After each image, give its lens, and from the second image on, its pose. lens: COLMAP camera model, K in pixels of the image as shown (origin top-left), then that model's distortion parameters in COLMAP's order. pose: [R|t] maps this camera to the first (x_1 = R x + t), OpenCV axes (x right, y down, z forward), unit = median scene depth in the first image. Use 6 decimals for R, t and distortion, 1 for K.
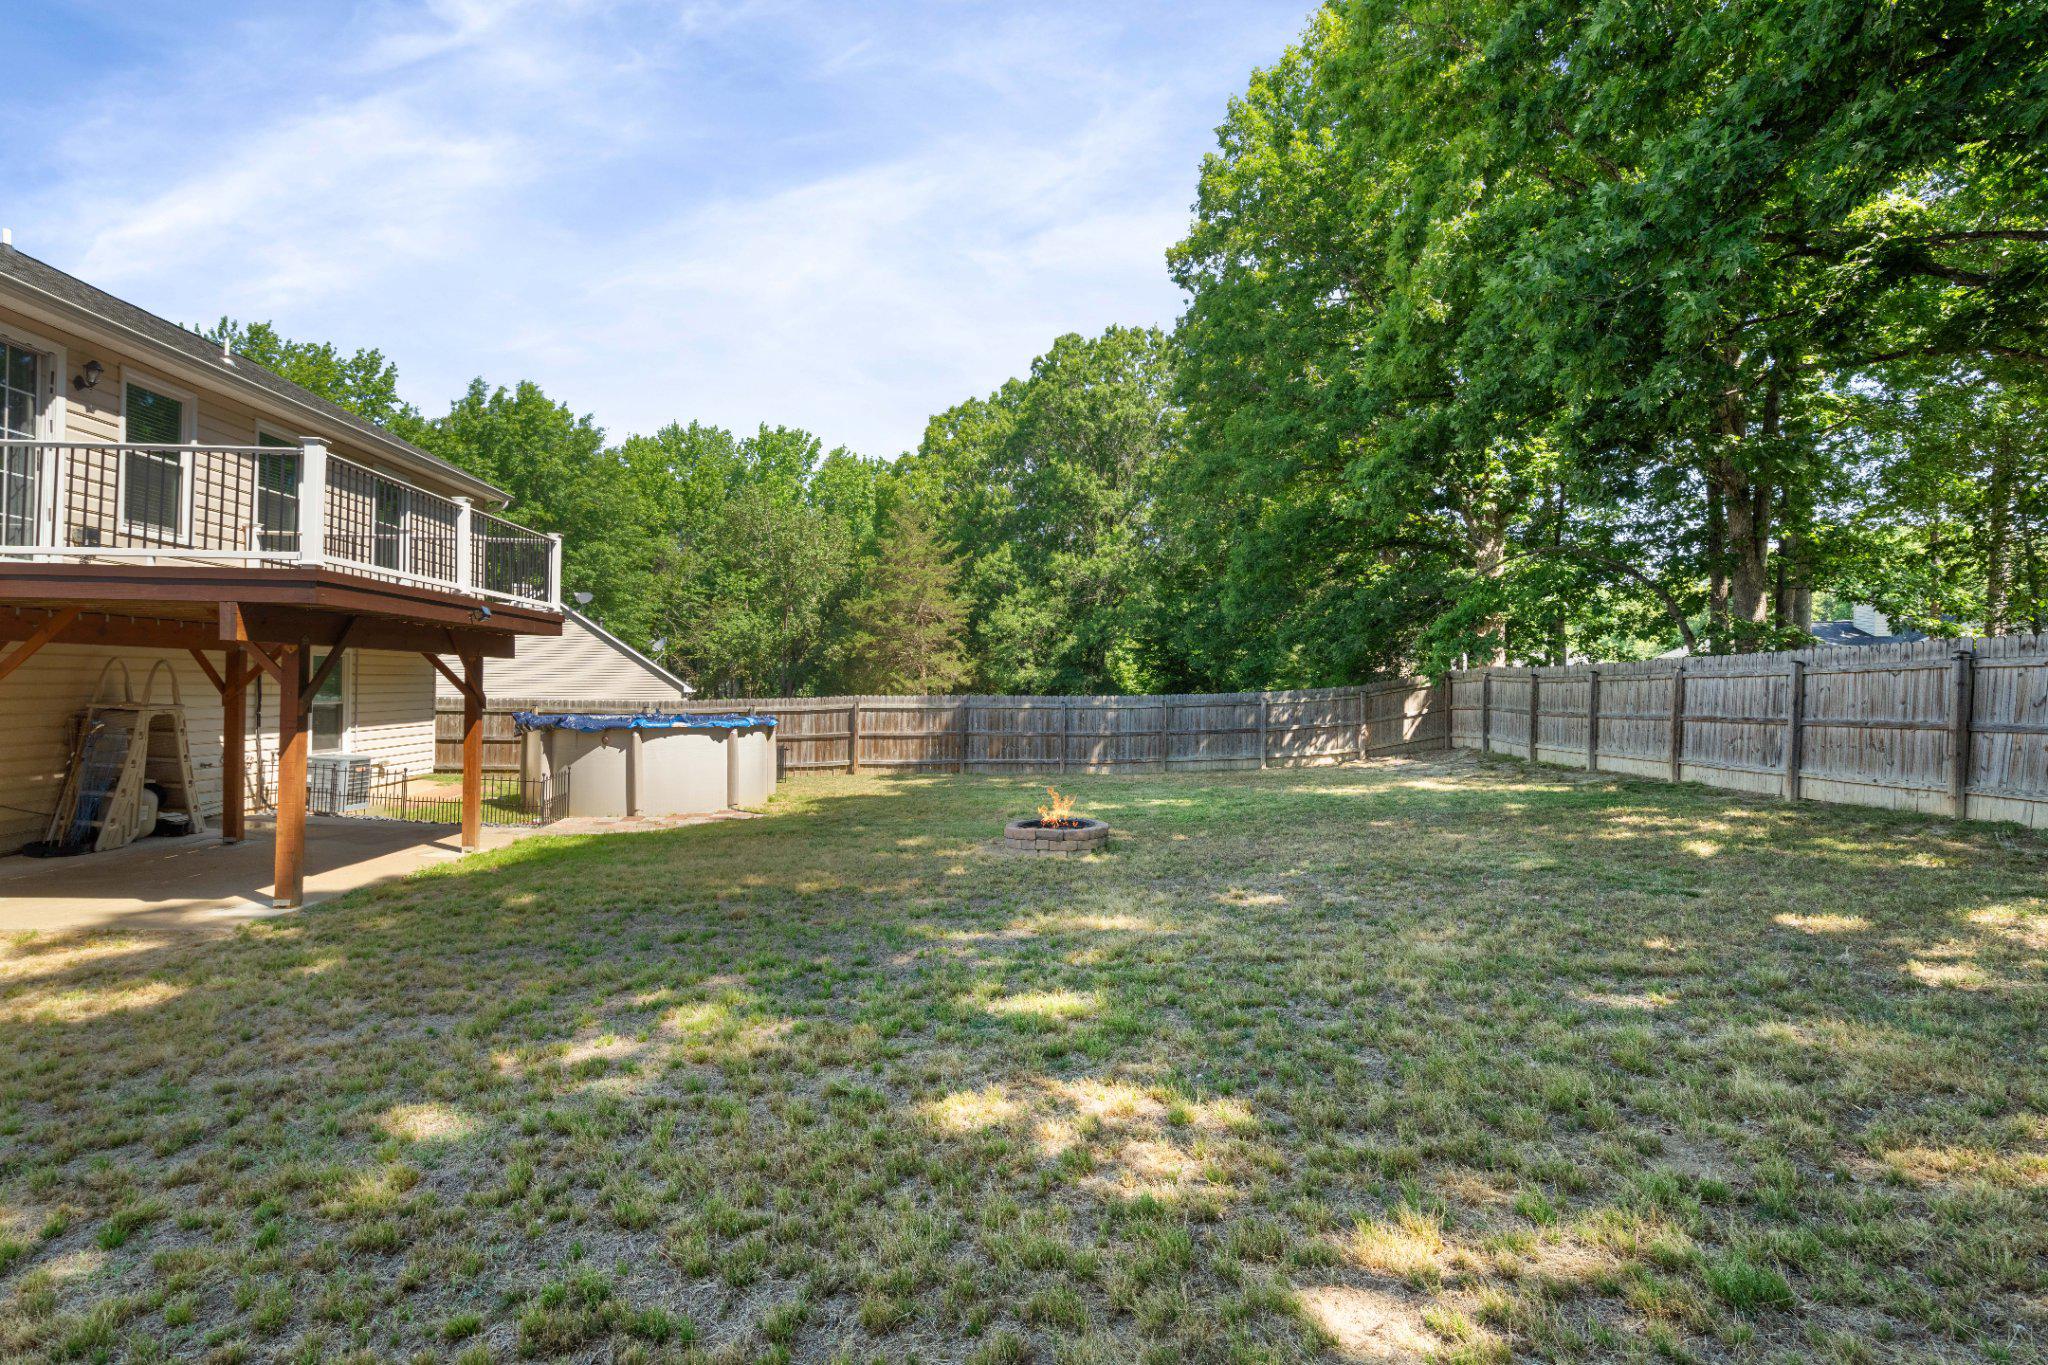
lens RADIAL K [[1008.2, 0, 1013.4], [0, 1008.2, 687.2], [0, 0, 1]] dist [0.000174, 0.000089]
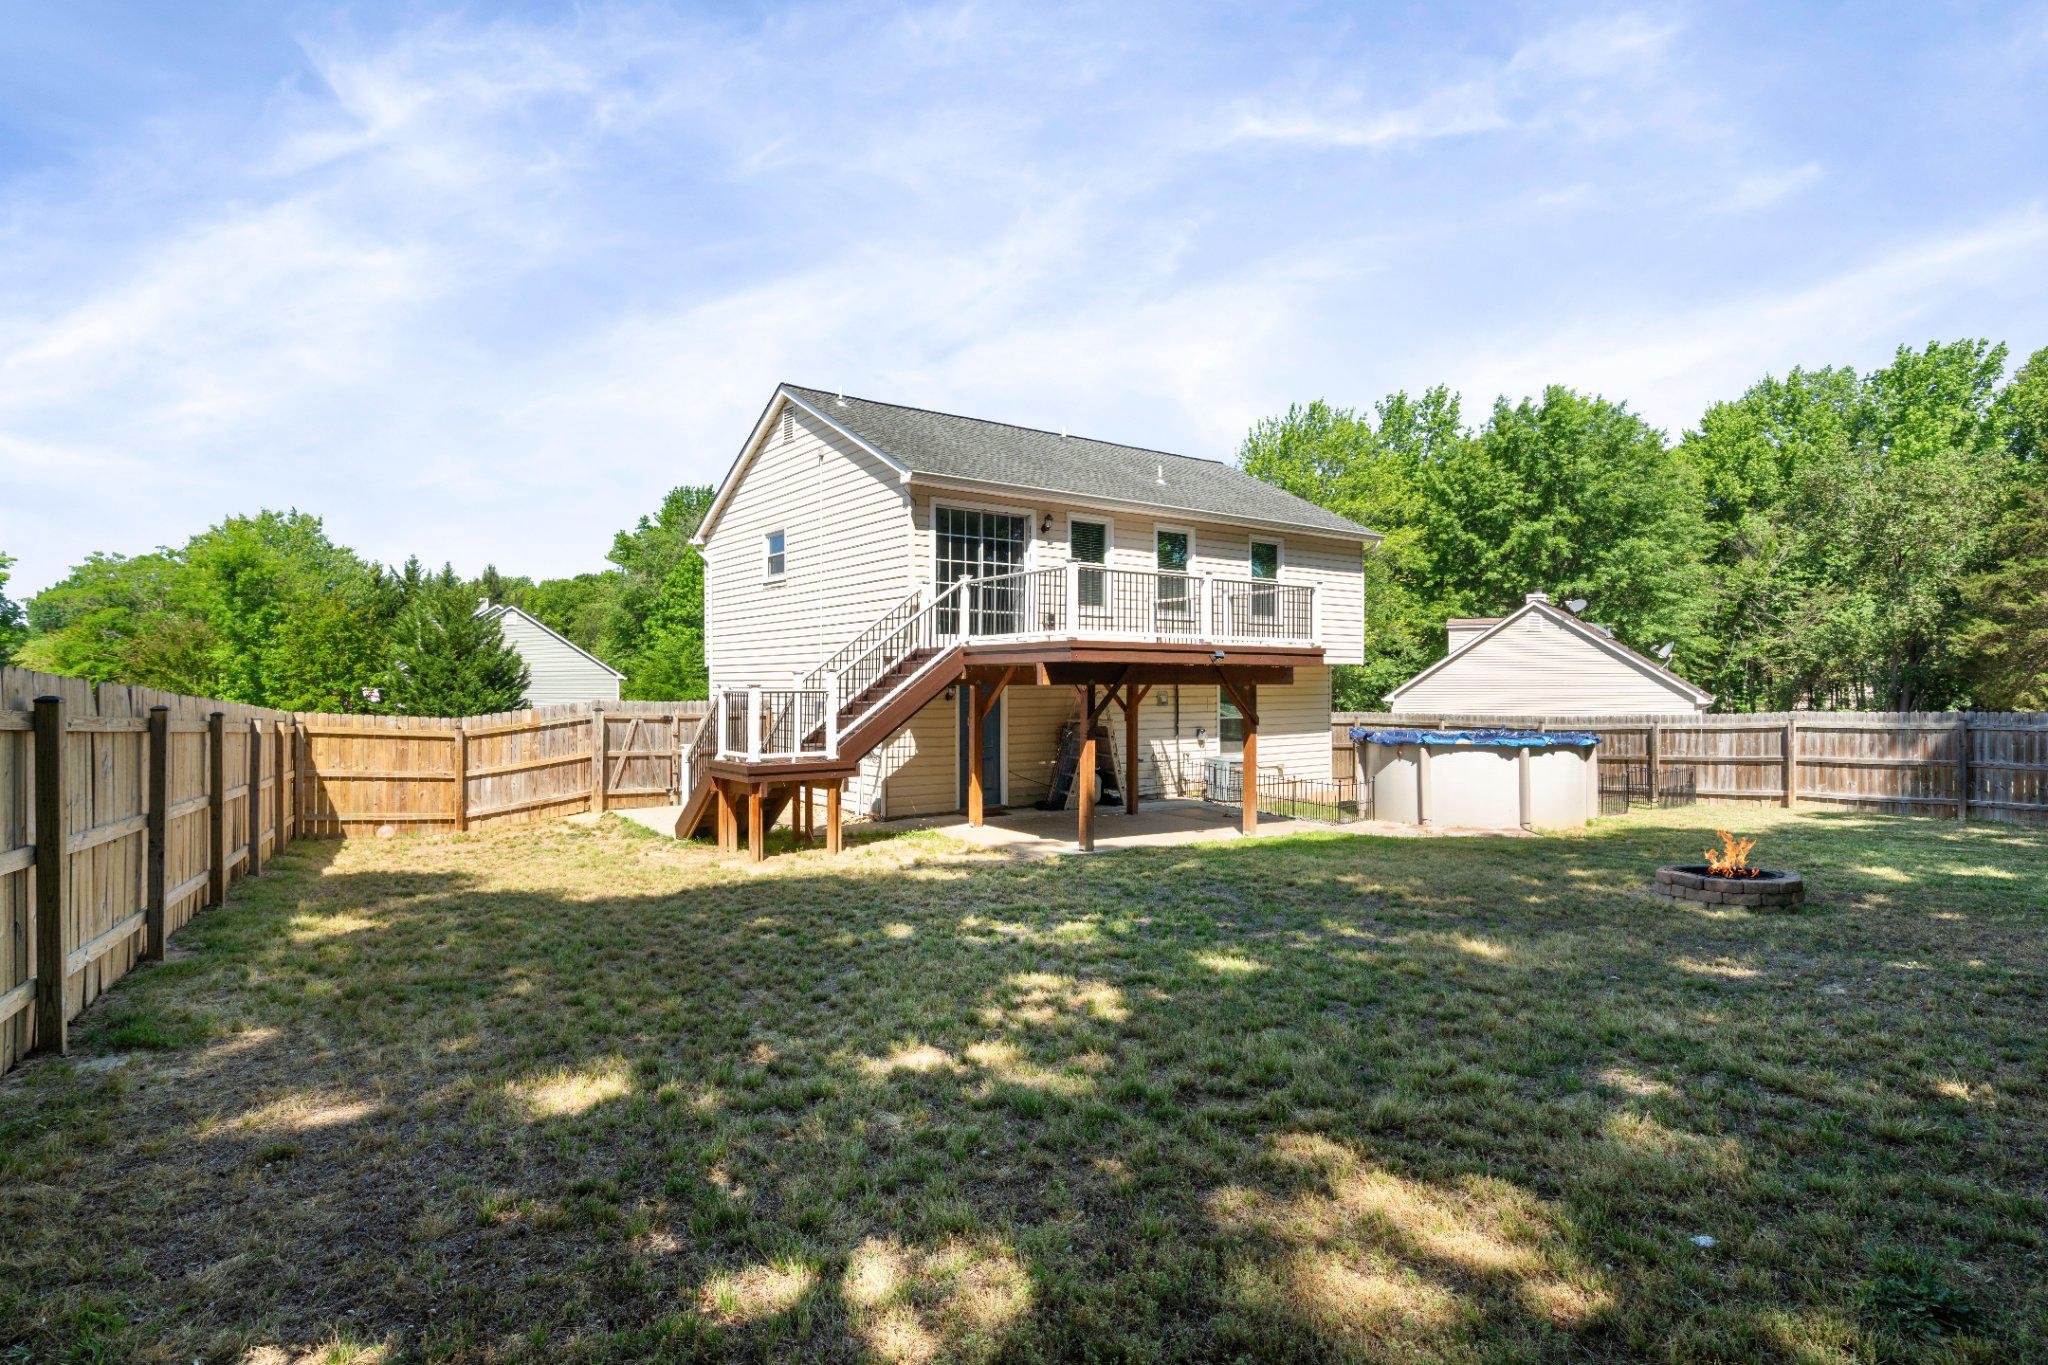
lens RADIAL K [[1041.2, 0, 987.1], [0, 1041.2, 687.6], [0, 0, 1]] dist [0.000791, 0.000439]
pose [[0.524110, -0.015358, -0.851512, 0.220837], [0.009909, 0.999880, -0.011935, -0.007491], [0.851593, -0.002183, 0.524199, 0.003734]]
